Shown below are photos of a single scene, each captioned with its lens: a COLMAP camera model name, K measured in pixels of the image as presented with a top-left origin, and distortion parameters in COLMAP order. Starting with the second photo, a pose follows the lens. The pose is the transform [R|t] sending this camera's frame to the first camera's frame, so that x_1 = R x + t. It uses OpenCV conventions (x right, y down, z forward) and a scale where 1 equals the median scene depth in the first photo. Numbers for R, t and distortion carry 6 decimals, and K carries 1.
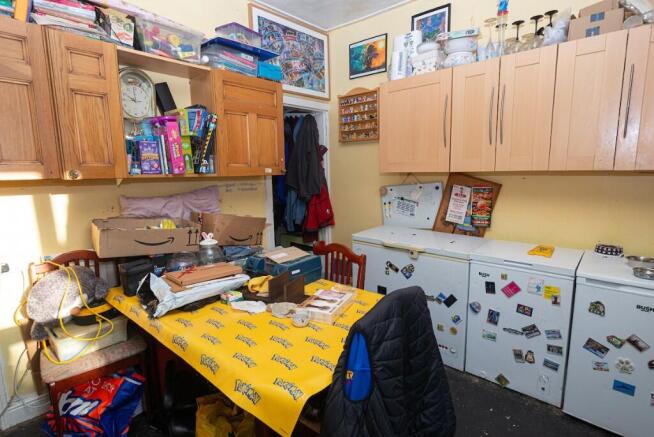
lens RADIAL K [[339.6, 0, 327.0], [0, 339.6, 218.5], [0, 0, 1]] dist [0.002673, 0.000684]
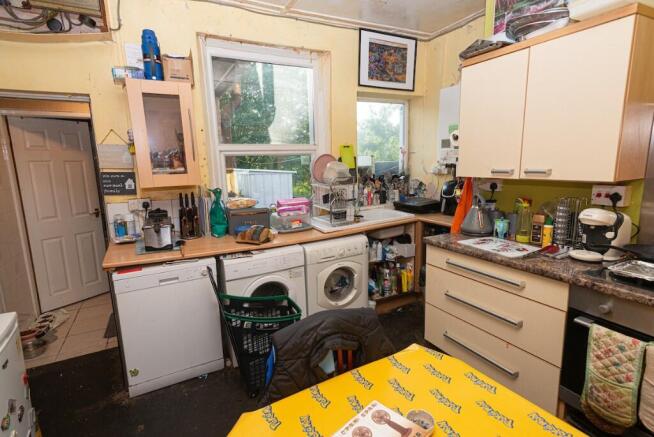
lens RADIAL K [[334.2, 0, 327.0], [0, 334.2, 218.5], [0, 0, 1]] dist [0.018590, -0.000070]
pose [[-0.941618, -0.013554, 0.336409, -0.067135], [0.091768, 0.951025, 0.295179, -0.159108], [-0.323934, 0.308818, -0.894258, 0.842169]]
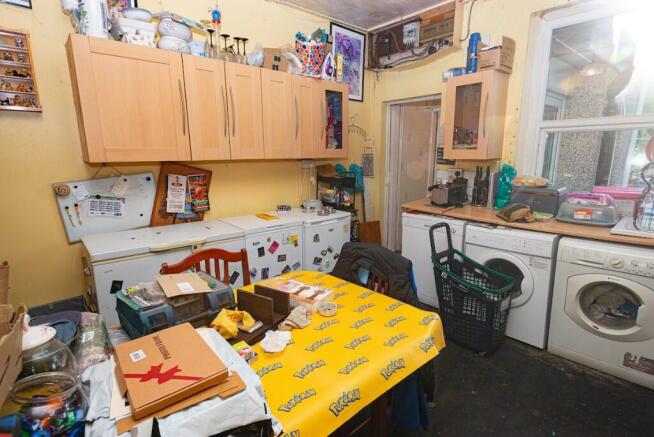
lens RADIAL K [[330.9, 0, 327.0], [0, 330.9, 218.5], [0, 0, 1]] dist [-0.000015, -0.000358]
pose [[0.109315, -0.179030, 0.977752, -0.542350], [0.147314, 0.975702, 0.162184, -0.065477], [-0.983030, 0.126308, 0.133032, 0.465678]]
